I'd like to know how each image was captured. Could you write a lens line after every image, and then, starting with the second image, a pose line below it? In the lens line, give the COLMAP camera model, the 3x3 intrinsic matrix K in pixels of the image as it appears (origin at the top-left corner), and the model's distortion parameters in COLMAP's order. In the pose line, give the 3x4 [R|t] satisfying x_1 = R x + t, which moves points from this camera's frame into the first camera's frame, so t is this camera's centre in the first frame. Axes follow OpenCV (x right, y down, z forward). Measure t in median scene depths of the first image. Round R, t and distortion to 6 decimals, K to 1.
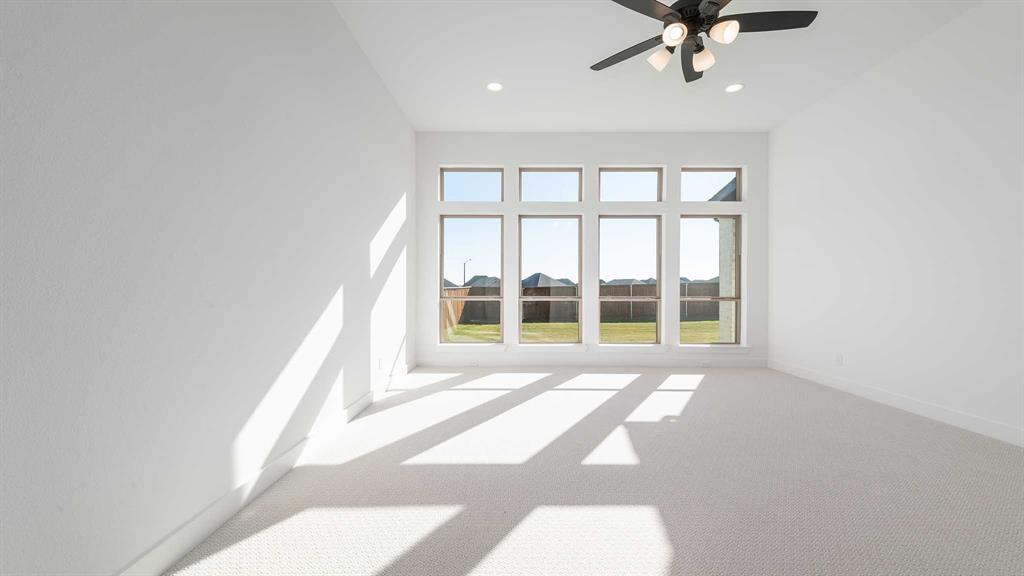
lens RADIAL K [[417.2, 0, 513.6], [0, 417.2, 289.3], [0, 0, 1]] dist [0.001515, -0.000757]
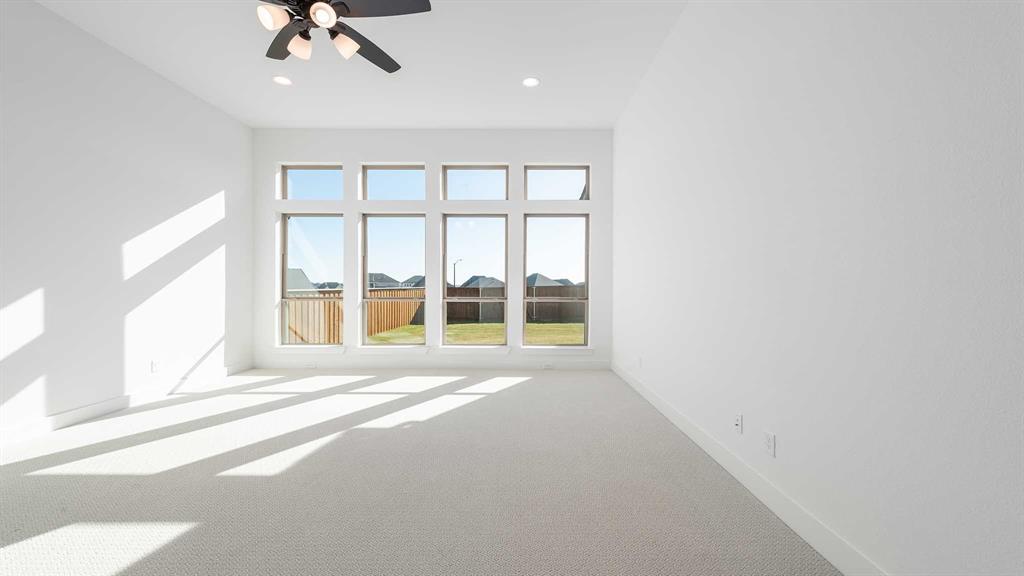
lens RADIAL K [[417.2, 0, 513.6], [0, 417.2, 289.3], [0, 0, 1]] dist [0.001515, -0.000757]
pose [[0.999995, -0.000386, 0.003117, 0.354918], [0.000386, 1.000000, -0.000174, -0.000964], [-0.003117, 0.000175, 0.999995, 0.021302]]
